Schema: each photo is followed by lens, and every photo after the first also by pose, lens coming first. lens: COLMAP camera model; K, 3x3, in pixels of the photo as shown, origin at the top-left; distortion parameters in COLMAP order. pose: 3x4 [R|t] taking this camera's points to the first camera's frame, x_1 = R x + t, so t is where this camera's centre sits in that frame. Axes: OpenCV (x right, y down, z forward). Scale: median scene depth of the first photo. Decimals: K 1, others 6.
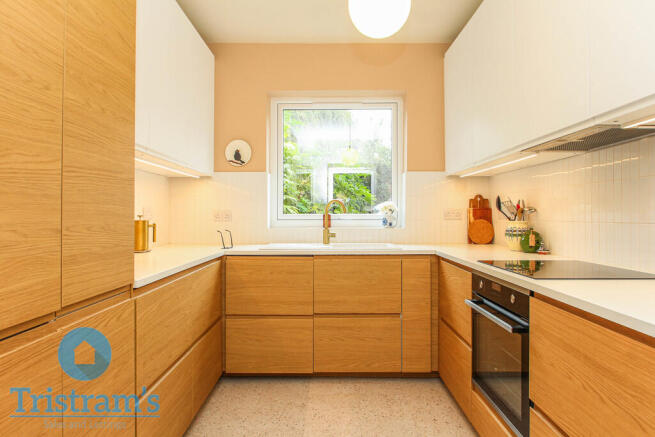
lens RADIAL K [[388.1, 0, 329.0], [0, 388.1, 214.1], [0, 0, 1]] dist [-0.024794, -0.000399]
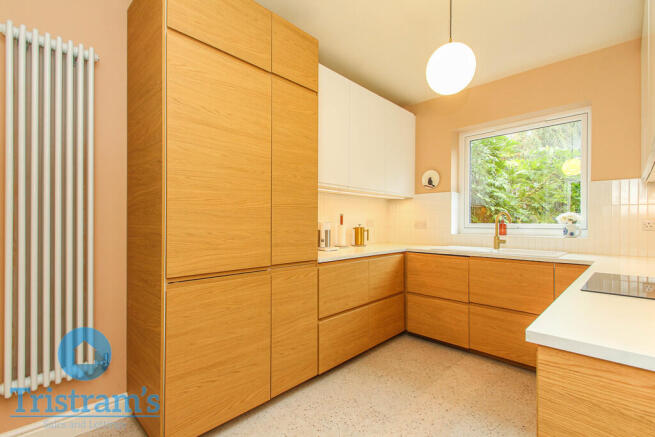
lens RADIAL K [[300.7, 0, 337.2], [0, 300.7, 224.0], [0, 0, 1]] dist [0.024135, -0.001185]
pose [[0.728217, 0.006914, -0.685312, 0.326221], [-0.000876, 0.999958, 0.009157, -0.009202], [0.685346, -0.006068, 0.728192, -0.025697]]
